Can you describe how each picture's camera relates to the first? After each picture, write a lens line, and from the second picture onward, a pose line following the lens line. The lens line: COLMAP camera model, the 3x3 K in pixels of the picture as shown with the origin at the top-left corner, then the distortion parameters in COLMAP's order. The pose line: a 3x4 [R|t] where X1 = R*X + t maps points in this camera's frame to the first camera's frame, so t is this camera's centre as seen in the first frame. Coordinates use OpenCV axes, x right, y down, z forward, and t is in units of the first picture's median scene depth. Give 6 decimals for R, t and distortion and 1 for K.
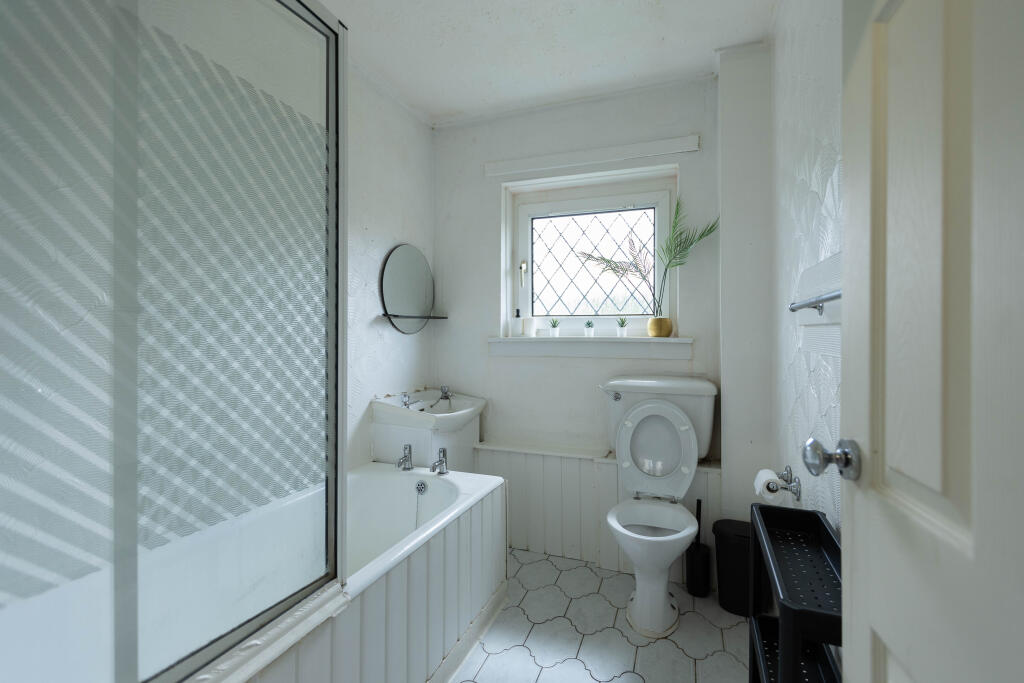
lens RADIAL K [[452.4, 0, 508.7], [0, 452.4, 334.6], [0, 0, 1]] dist [0.000808, -0.000861]
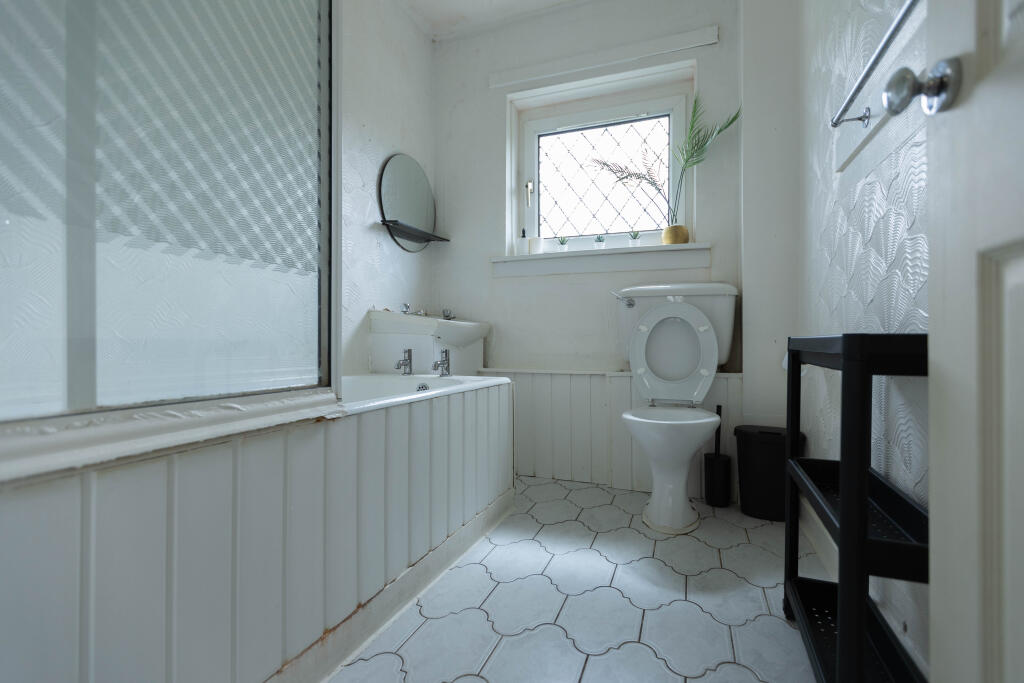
lens RADIAL K [[466.7, 0, 513.4], [0, 466.7, 342.2], [0, 0, 1]] dist [0.034652, -0.029289]
pose [[0.999938, 0.001049, 0.011069, -0.013467], [-0.001015, 0.999995, -0.003153, 0.206349], [-0.011072, 0.003141, 0.999934, 0.027471]]
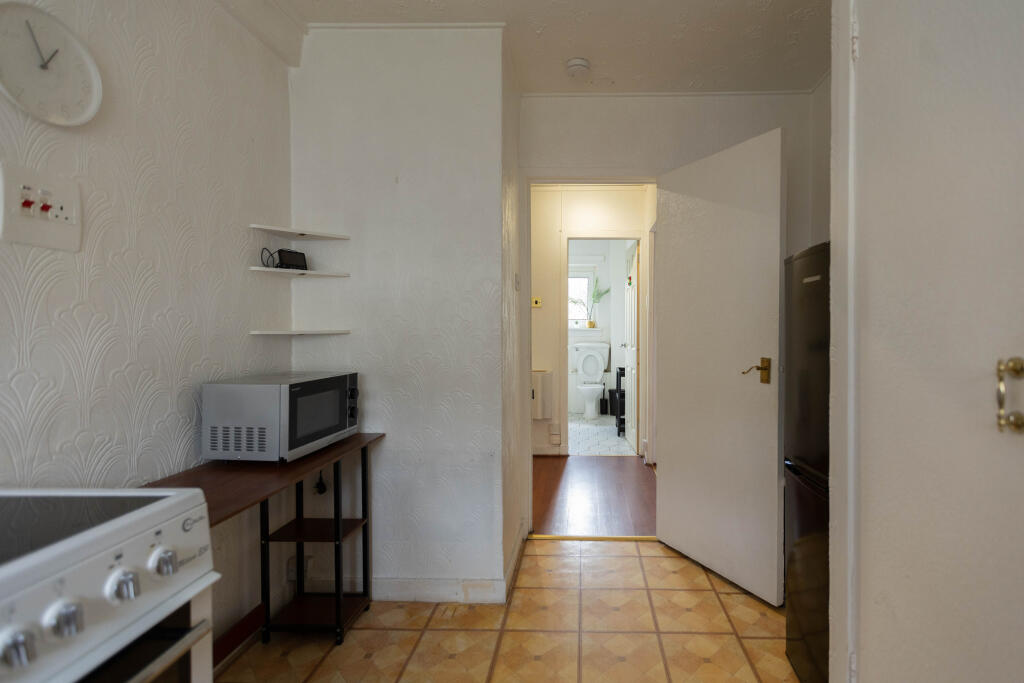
lens RADIAL K [[452.4, 0, 508.7], [0, 452.4, 334.6], [0, 0, 1]] dist [0.000808, -0.000861]
pose [[0.977538, -0.006571, 0.210659, -0.706689], [0.002194, 0.999777, 0.021007, -0.013304], [-0.210750, -0.020073, 0.977334, -1.528534]]
